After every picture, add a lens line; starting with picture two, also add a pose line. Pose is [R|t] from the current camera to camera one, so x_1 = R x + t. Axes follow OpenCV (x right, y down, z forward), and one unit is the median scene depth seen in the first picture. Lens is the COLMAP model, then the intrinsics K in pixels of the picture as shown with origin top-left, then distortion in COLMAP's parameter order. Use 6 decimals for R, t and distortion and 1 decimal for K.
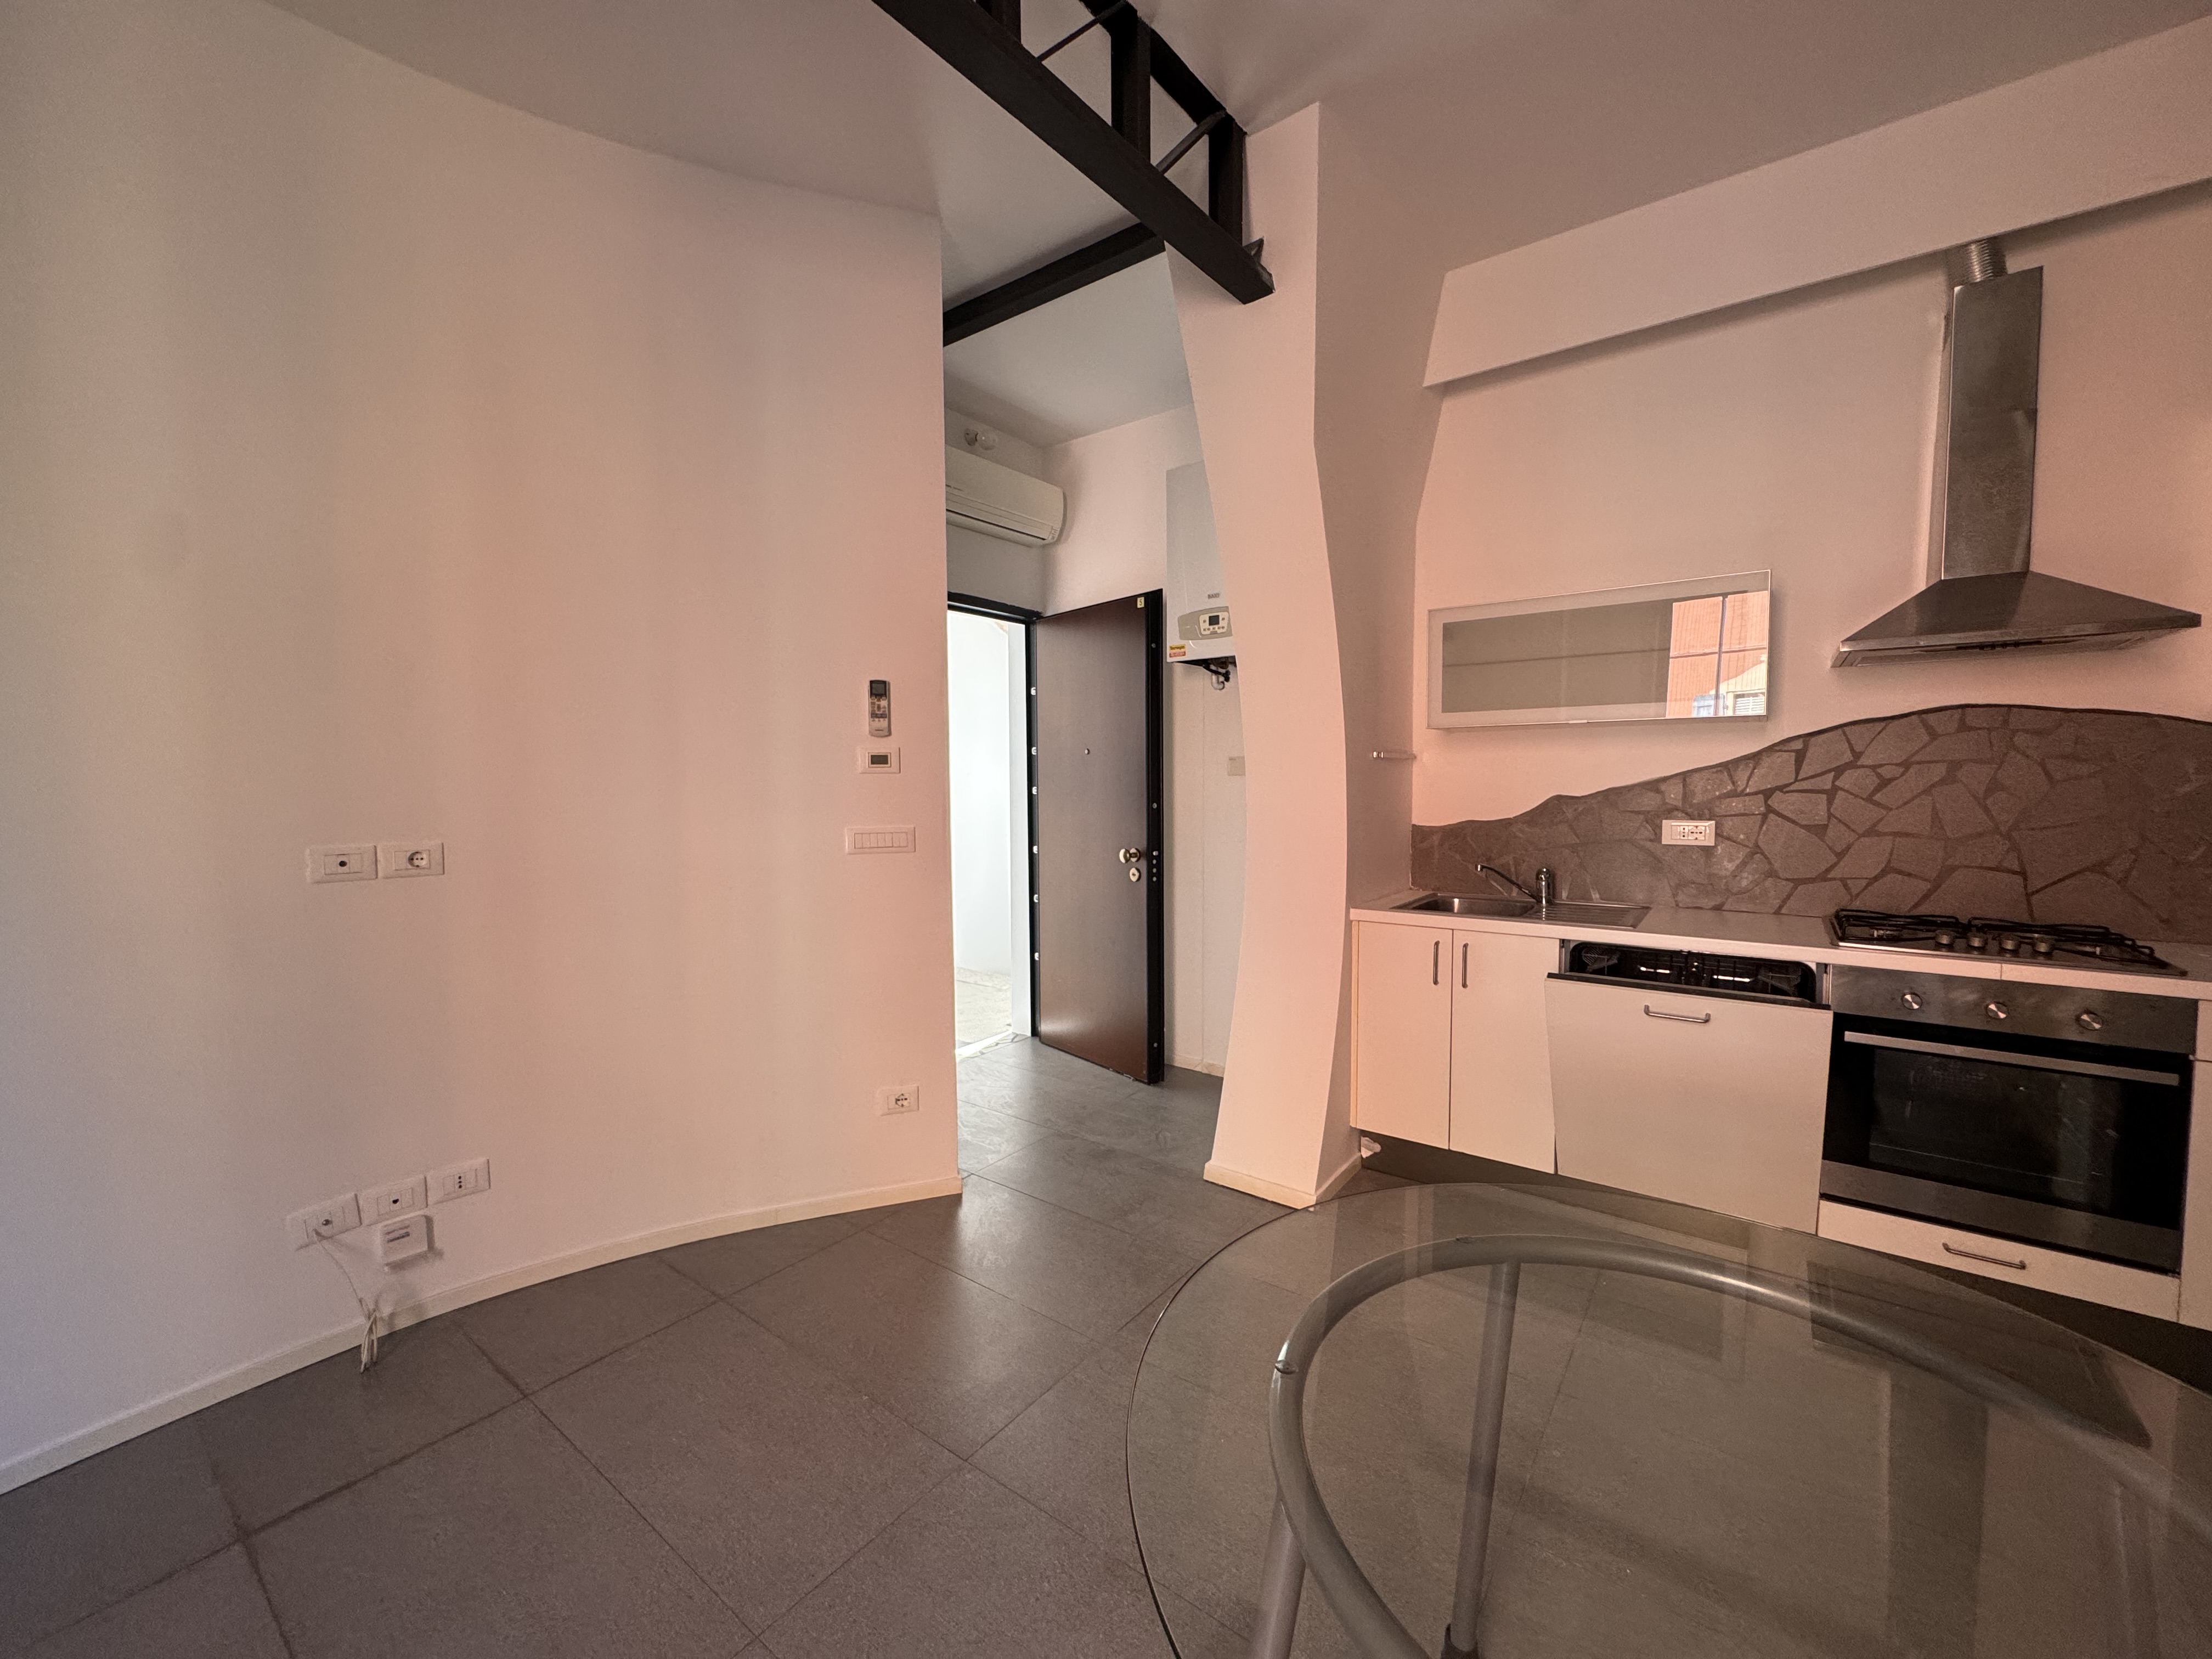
lens RADIAL K [[883.0, 0, 1105.3], [0, 883.0, 826.6], [0, 0, 1]] dist [-0.003454, 0.000501]
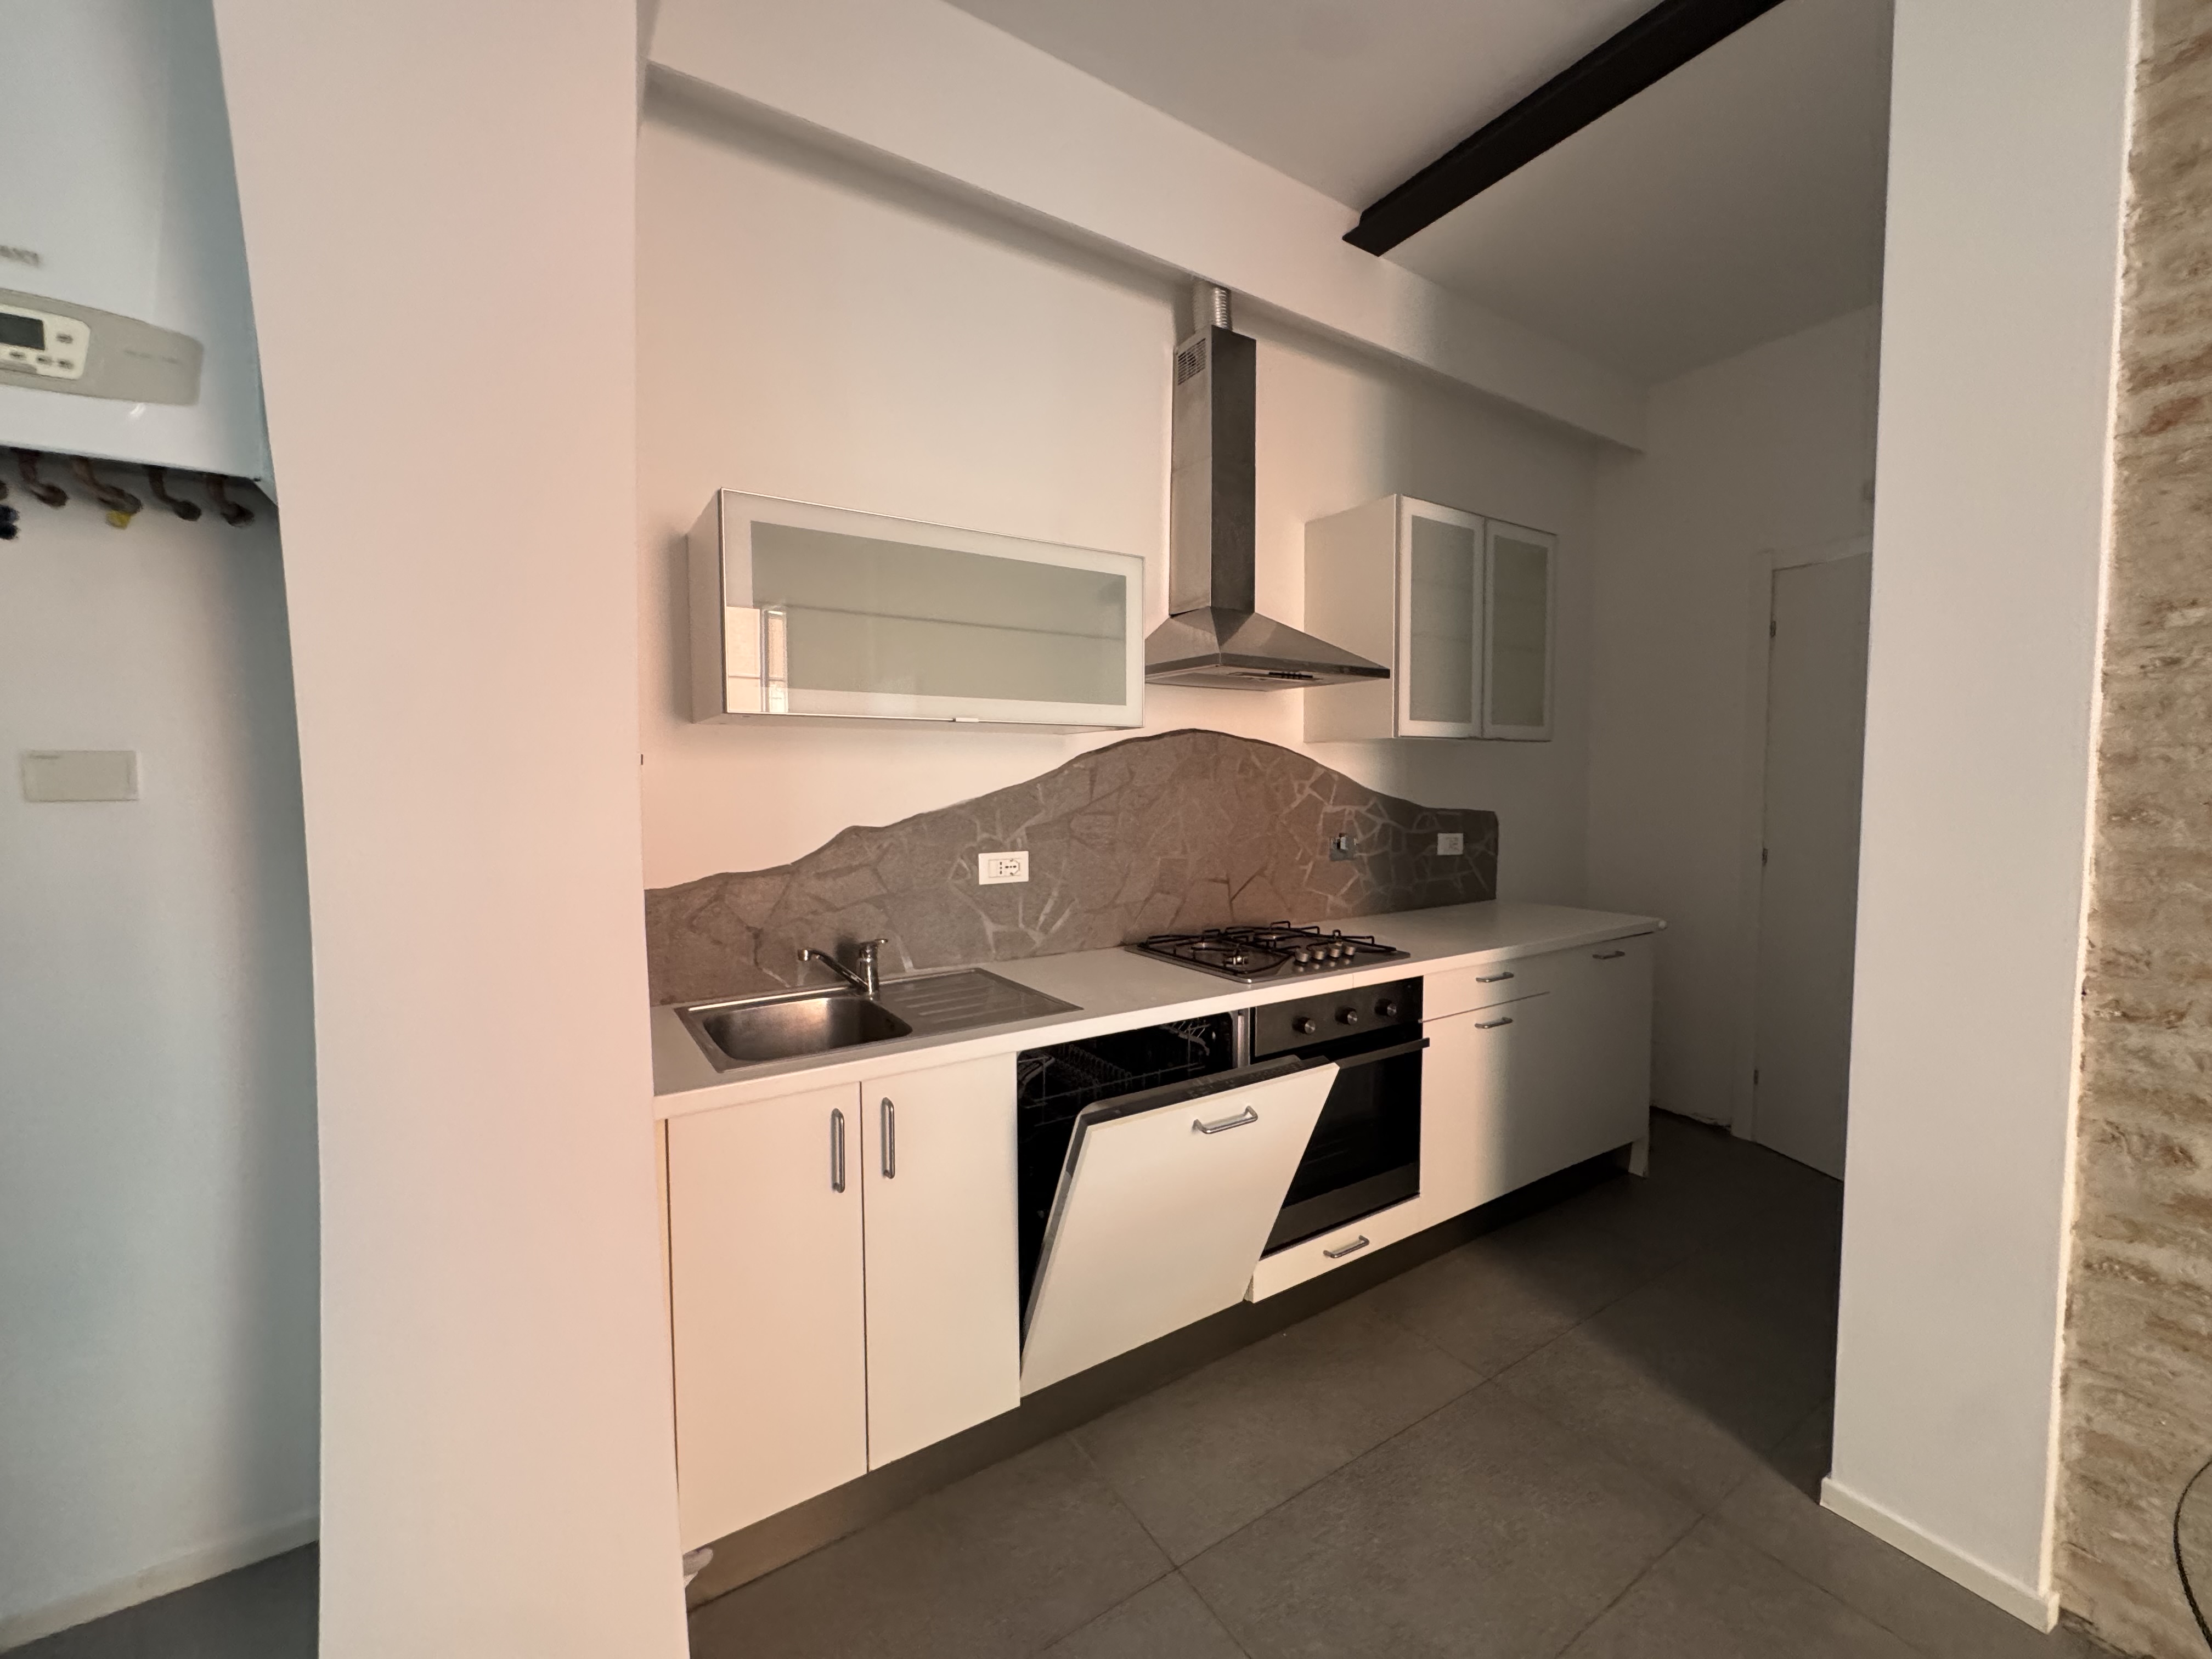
lens RADIAL K [[883.0, 0, 1084.7], [0, 883.0, 827.0], [0, 0, 1]] dist [-0.003454, 0.000501]
pose [[0.344770, -0.043228, 0.937691, -0.065696], [0.053298, 0.998229, 0.026422, -0.047046], [-0.937173, 0.040868, 0.346463, 0.650426]]
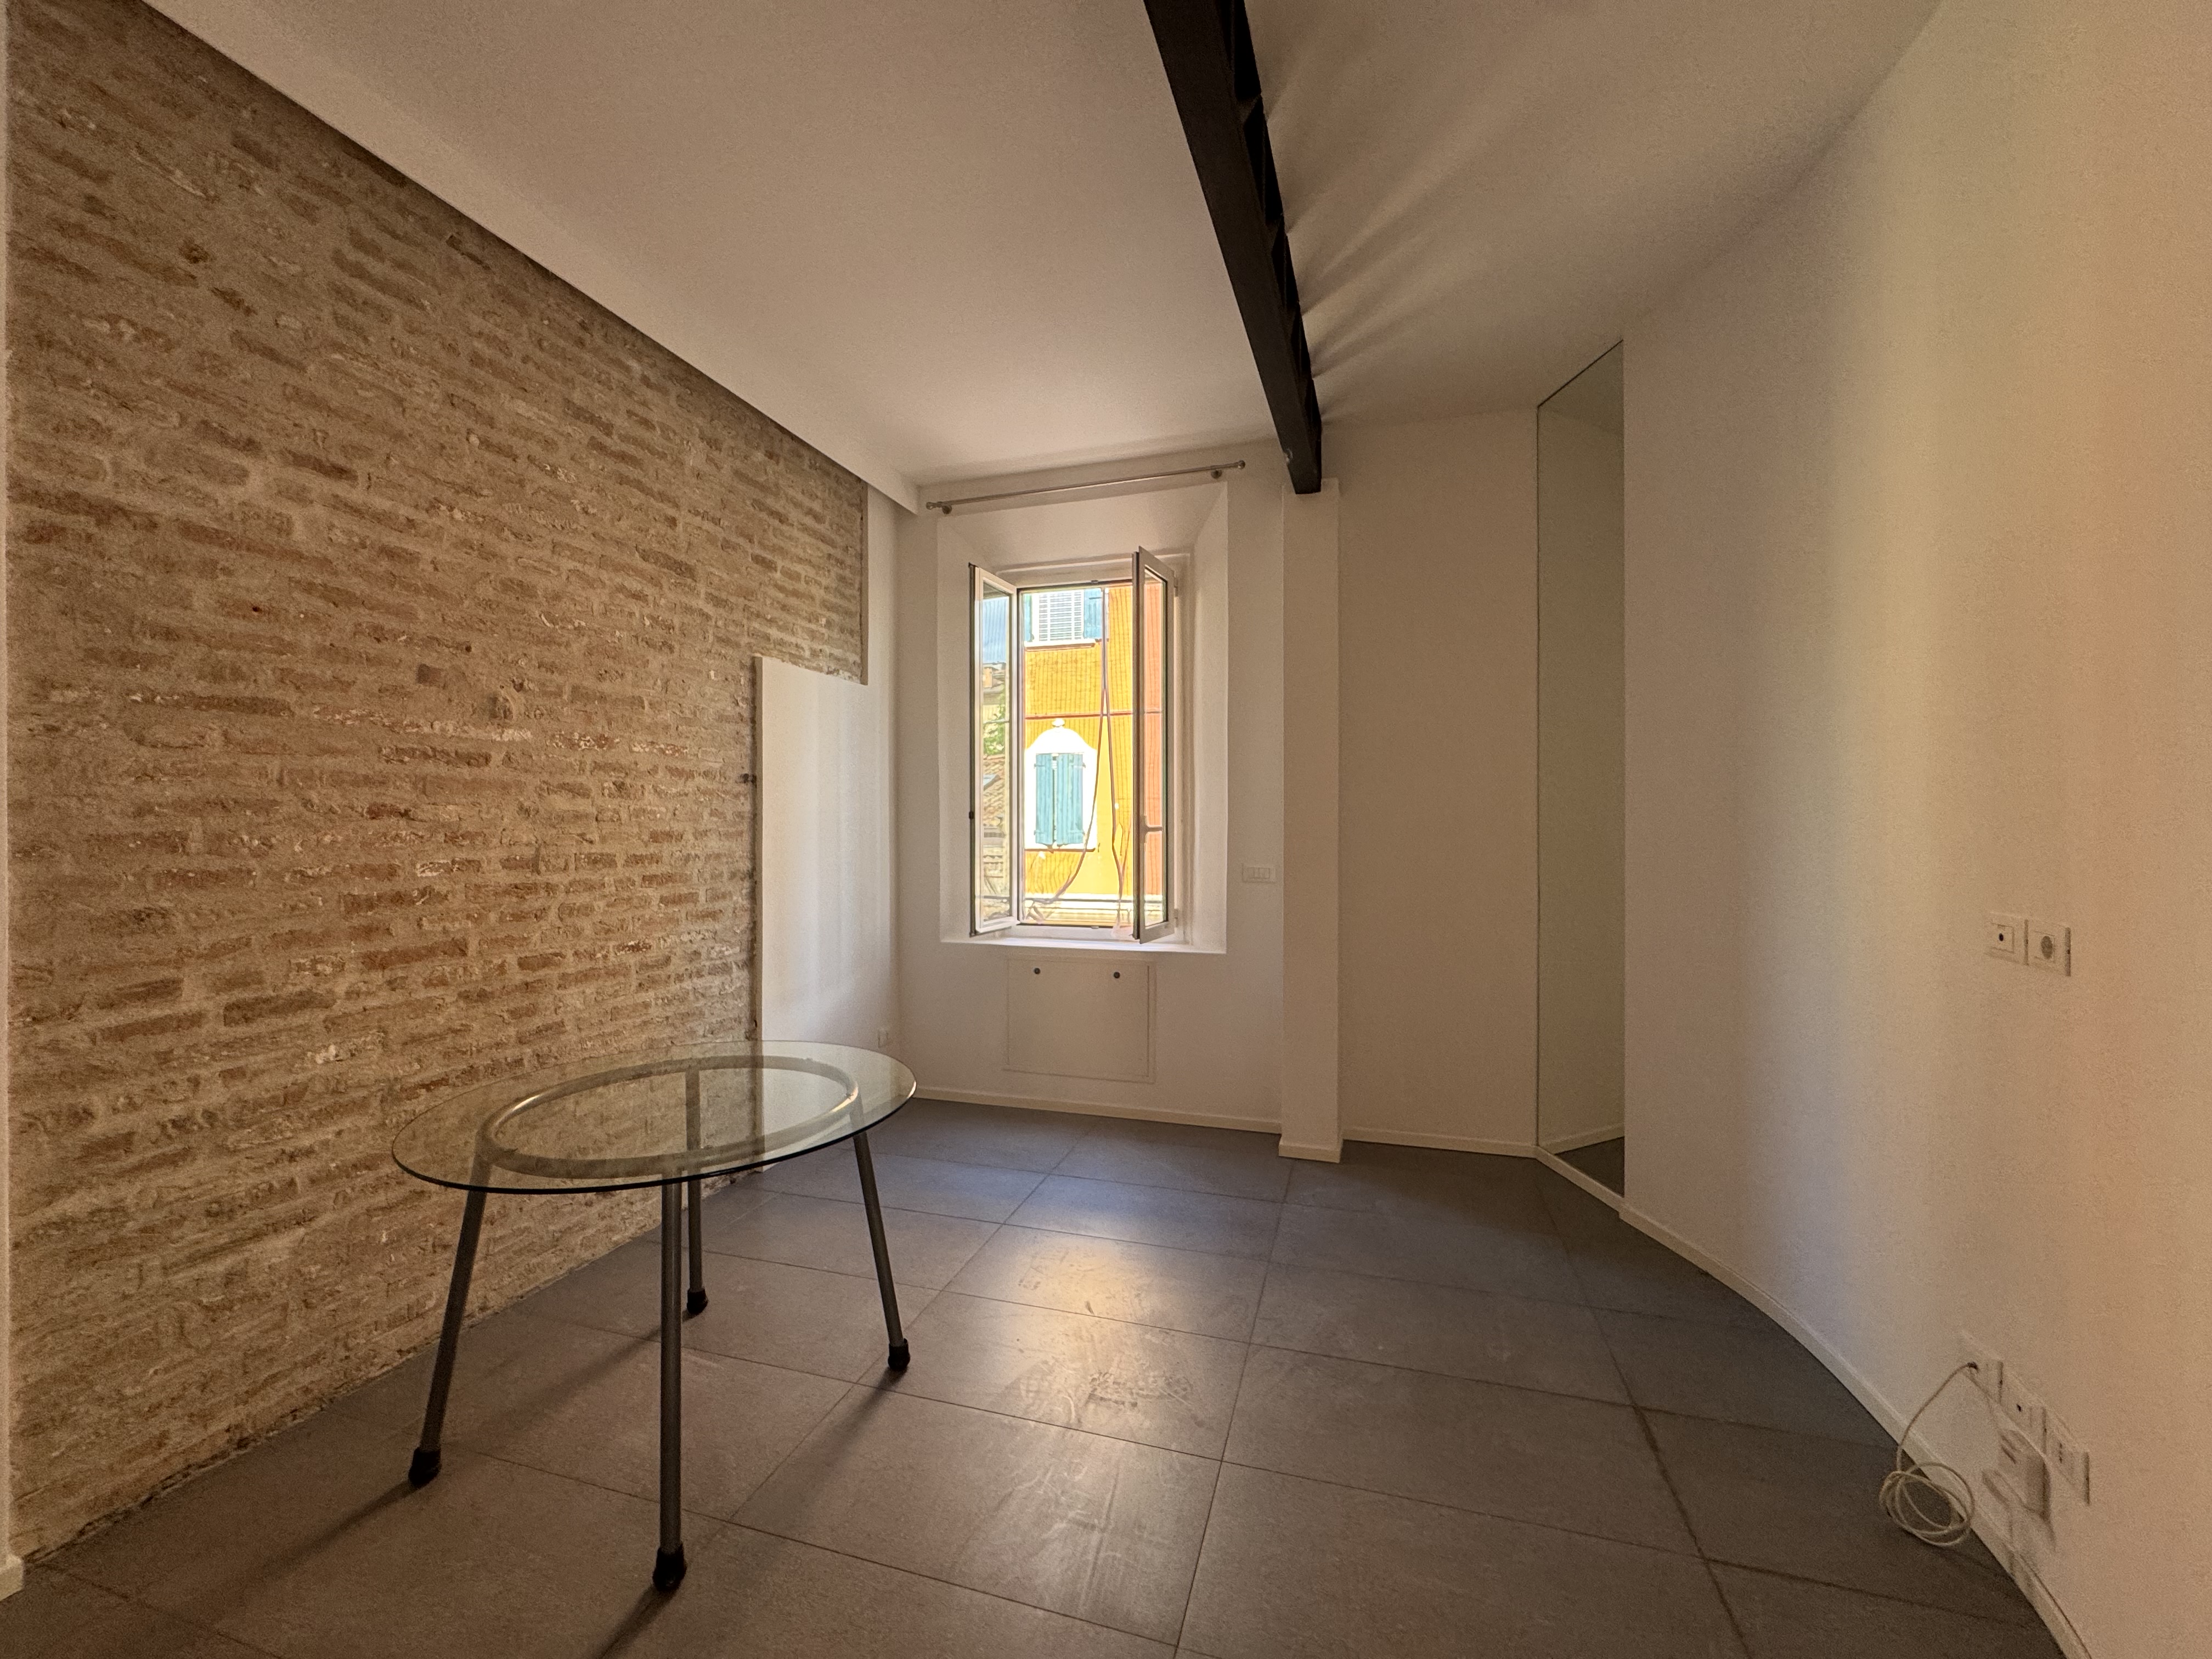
lens RADIAL K [[883.0, 0, 1096.9], [0, 883.0, 829.4], [0, 0, 1]] dist [-0.003454, 0.000501]
pose [[-0.940887, 0.011413, -0.338529, 0.115863], [-0.010484, 0.997972, 0.062782, -0.068434], [0.338559, 0.062620, -0.938859, 1.055238]]
